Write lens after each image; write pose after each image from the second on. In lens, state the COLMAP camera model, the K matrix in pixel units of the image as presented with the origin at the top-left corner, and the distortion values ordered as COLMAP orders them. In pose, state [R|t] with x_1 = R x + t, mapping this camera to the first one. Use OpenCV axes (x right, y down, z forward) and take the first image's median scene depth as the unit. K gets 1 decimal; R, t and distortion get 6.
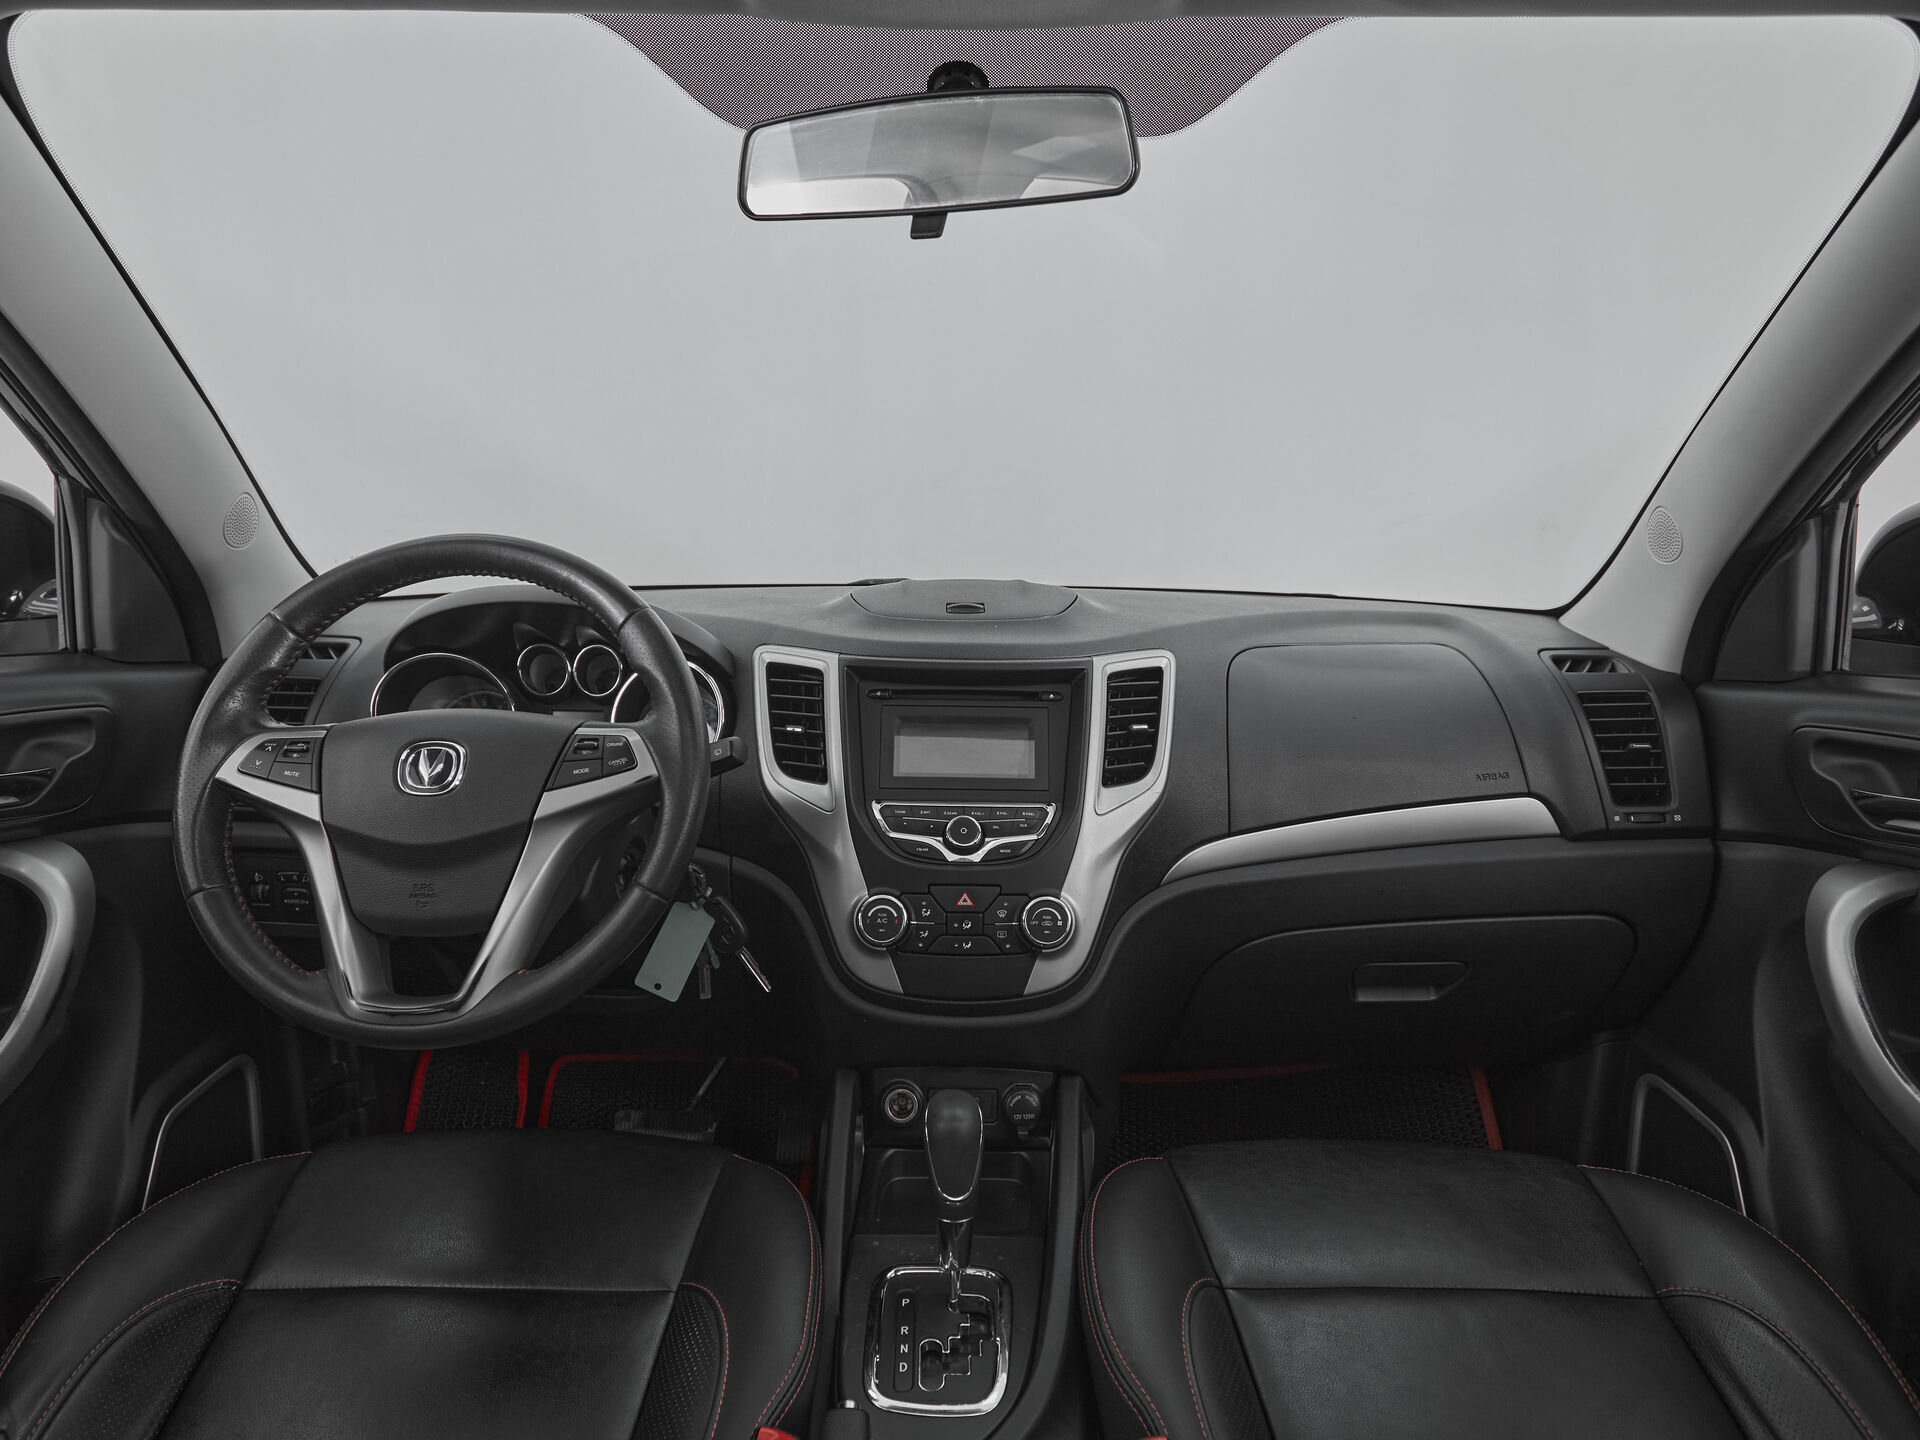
lens RADIAL K [[1240.6, 0, 966.4], [0, 1240.6, 750.4], [0, 0, 1]] dist [0.000898, 0.000337]
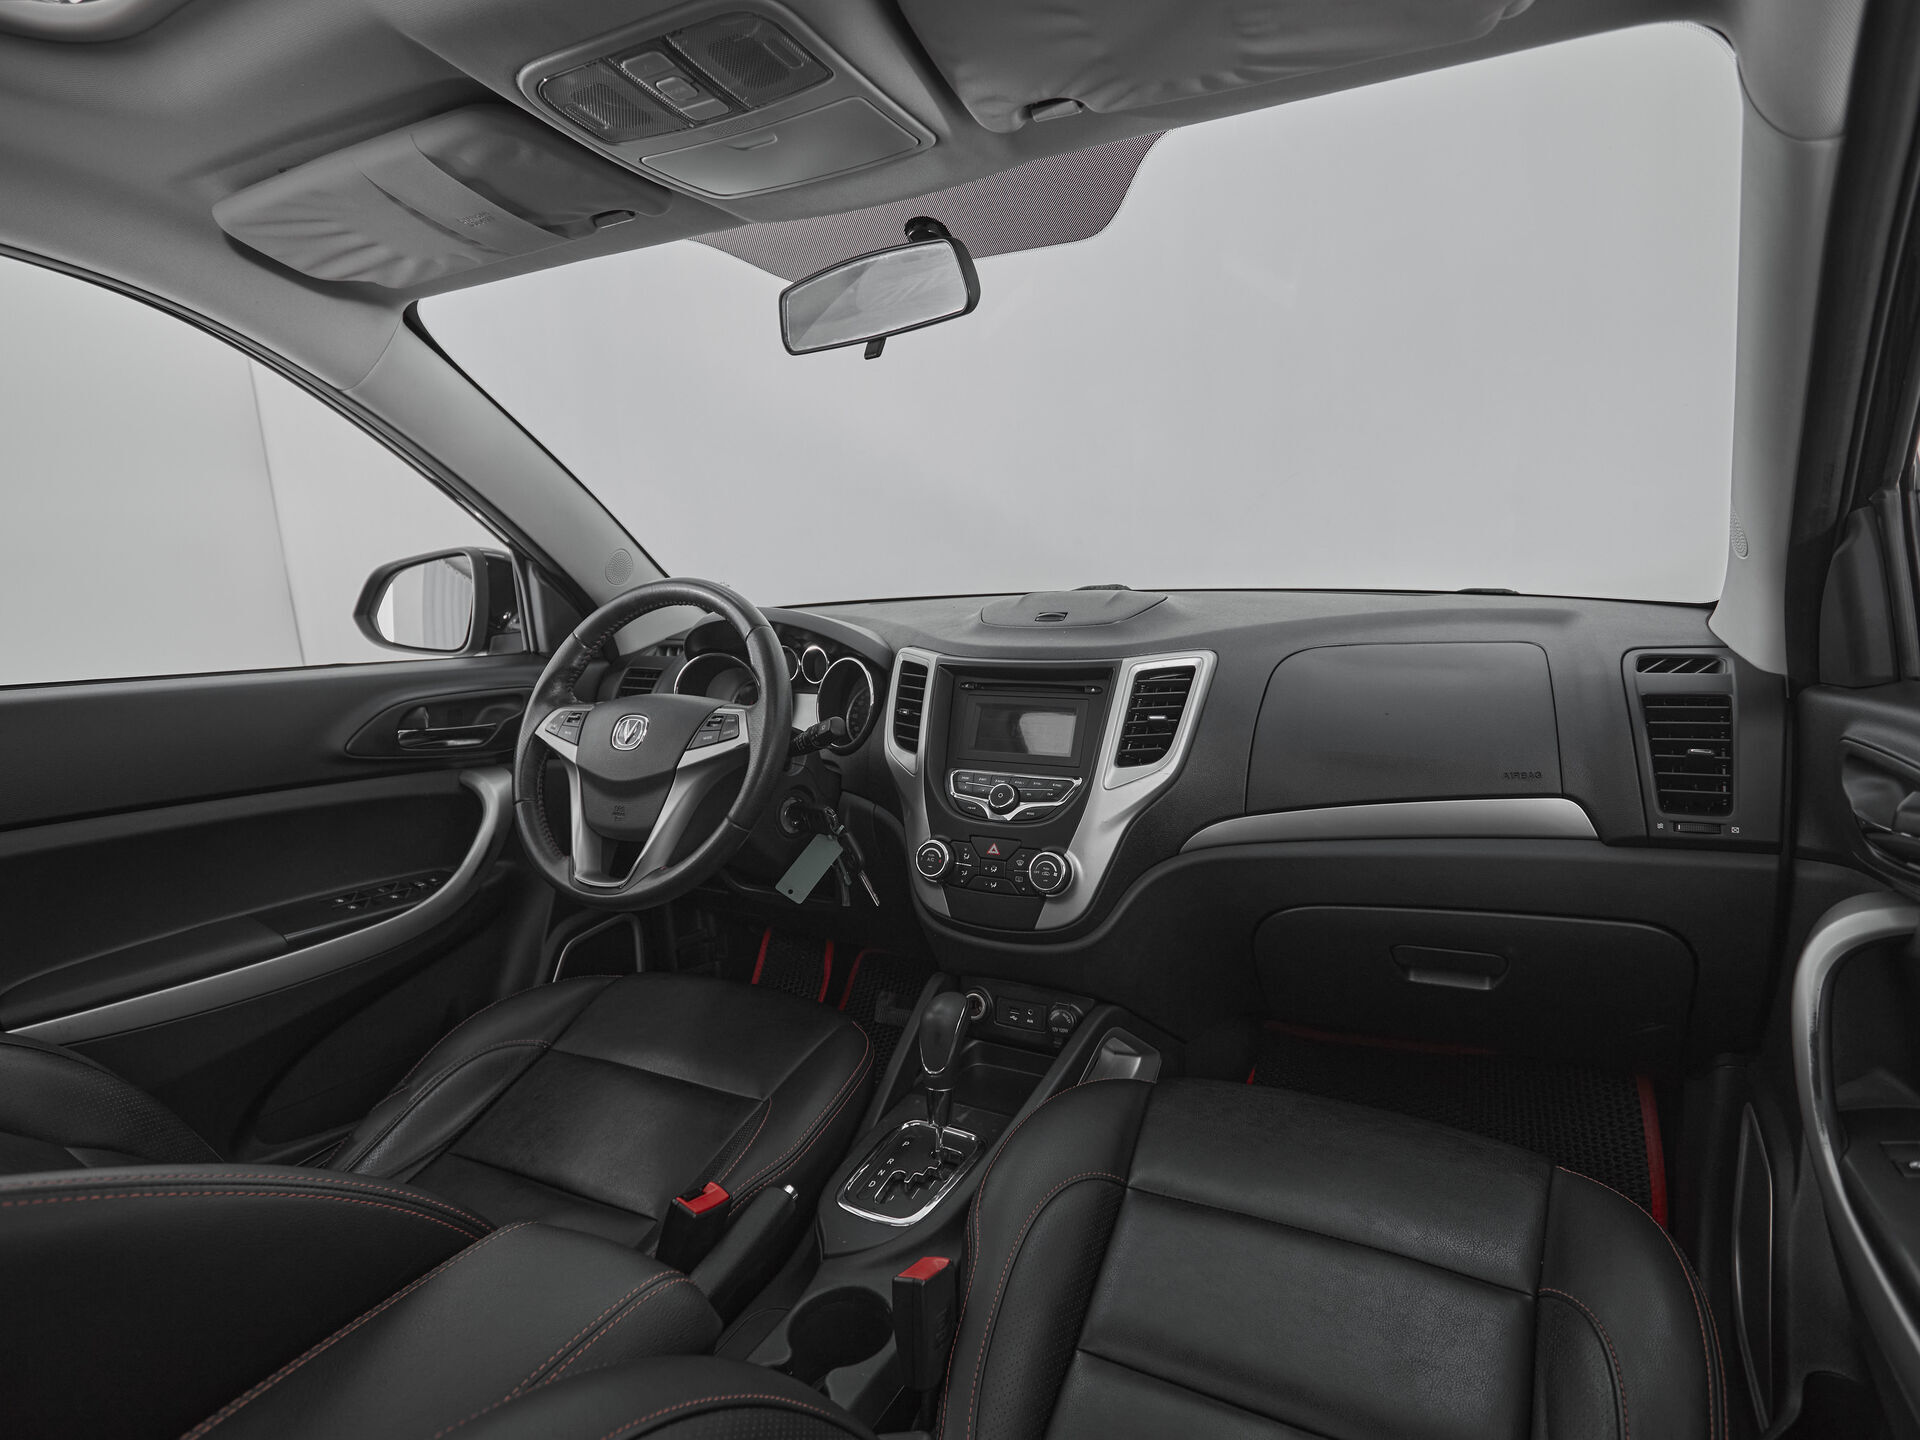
lens RADIAL K [[1116.4, 0, 960.0], [0, 1116.4, 720.0], [0, 0, 1]] dist [0.001862, 0.000201]
pose [[0.878357, 0.030242, -0.477048, 0.497135], [-0.027873, 0.999539, 0.012045, -0.024711], [0.477192, 0.002716, 0.878795, -0.025559]]
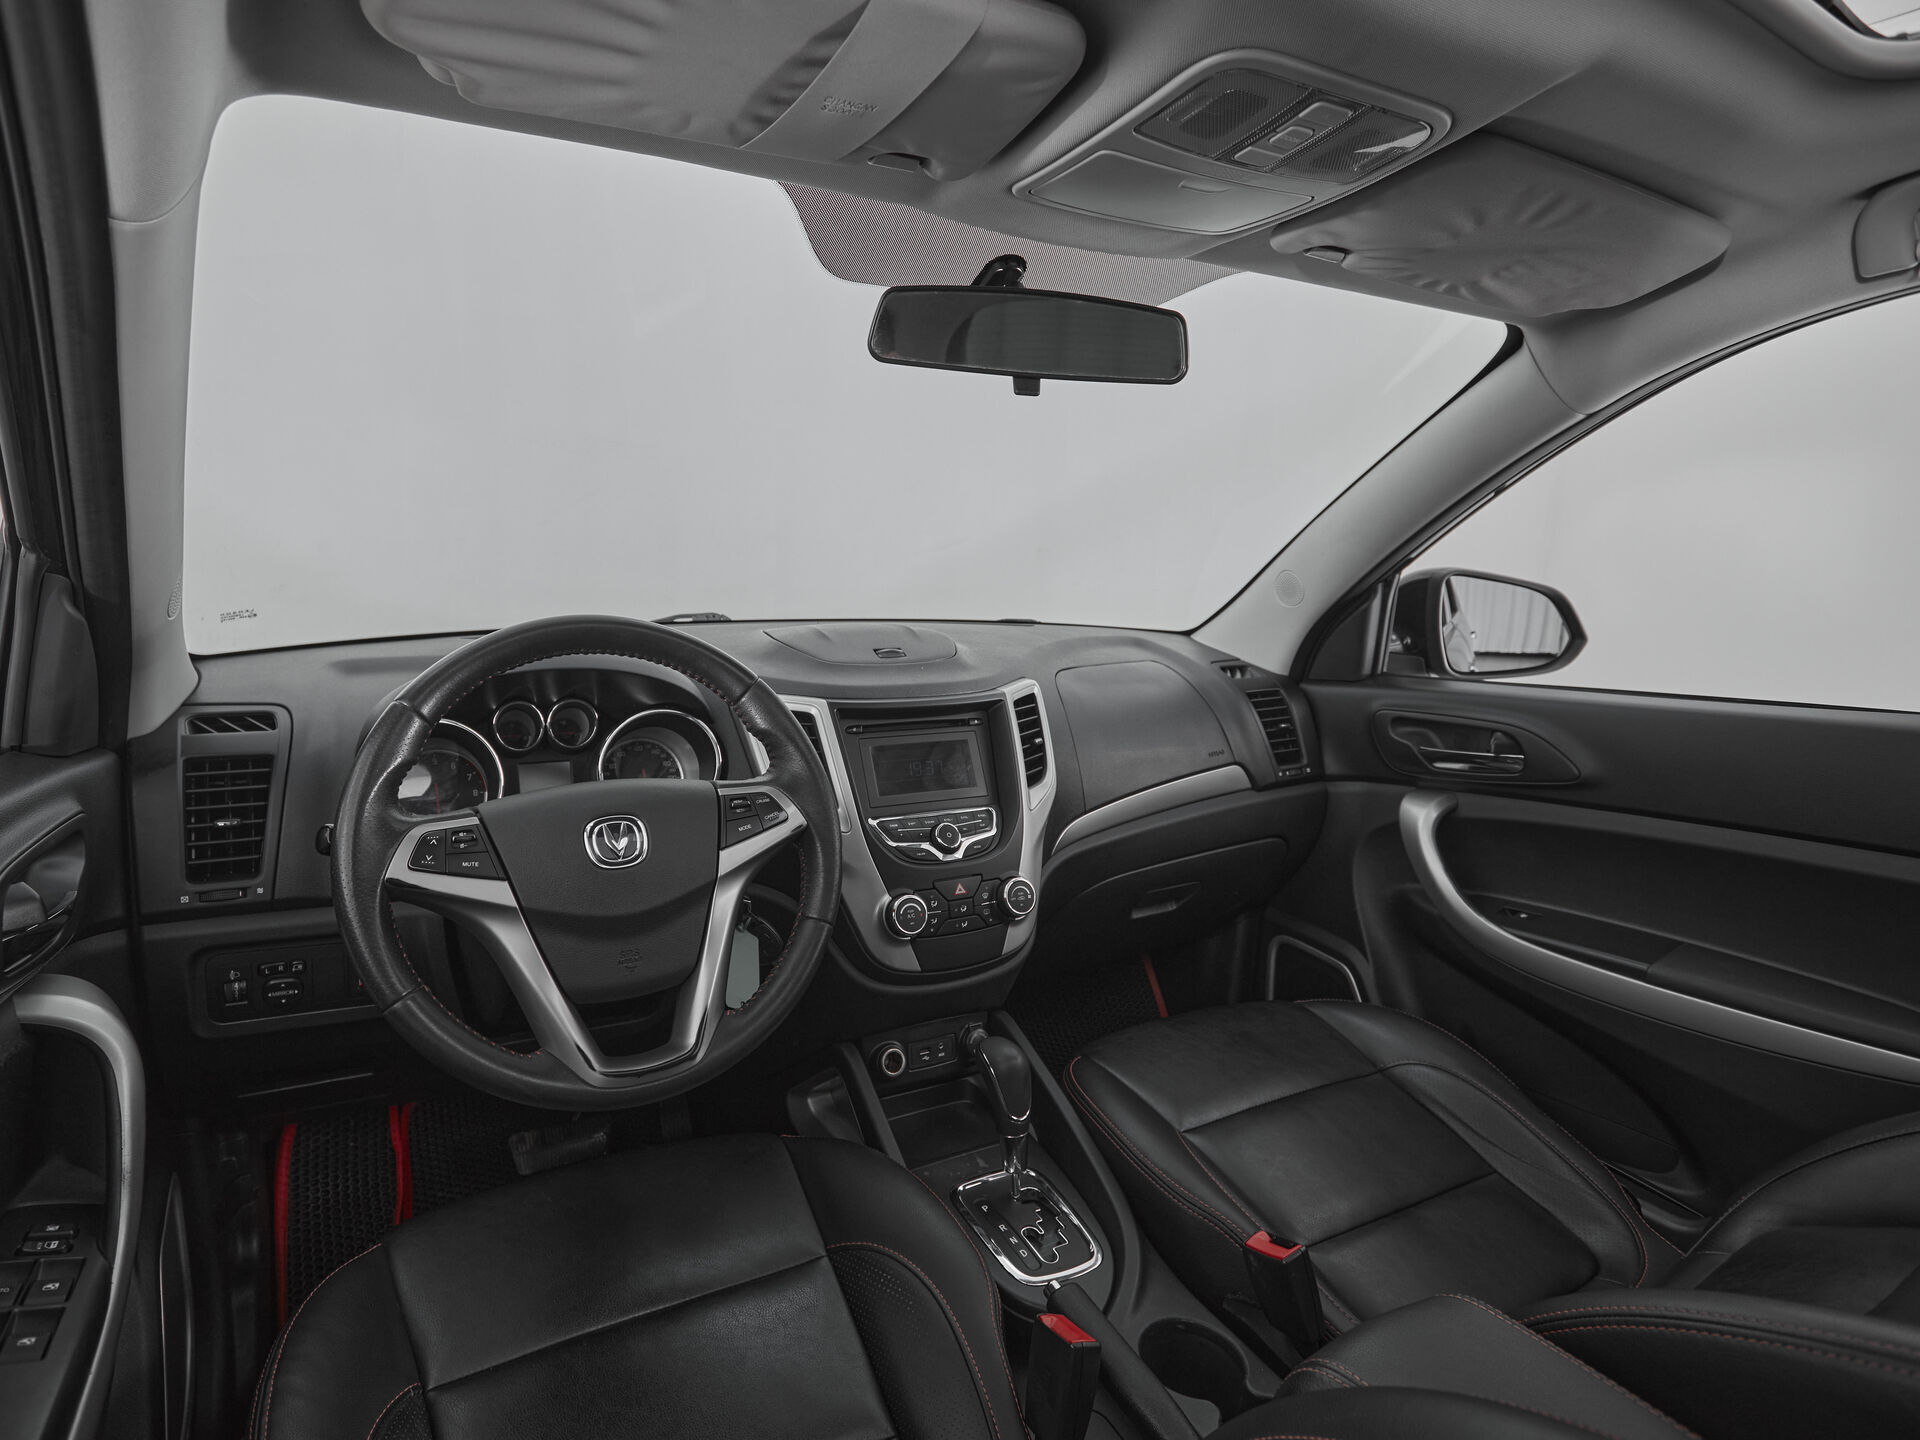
lens RADIAL K [[1092.1, 0, 960.0], [0, 1092.1, 720.0], [0, 0, 1]] dist [-0.000975, 0.000338]
pose [[0.863927, -0.068290, 0.498966, -0.531913], [0.061035, 0.997658, 0.030864, -0.084555], [-0.499905, 0.003789, 0.866072, 0.028912]]
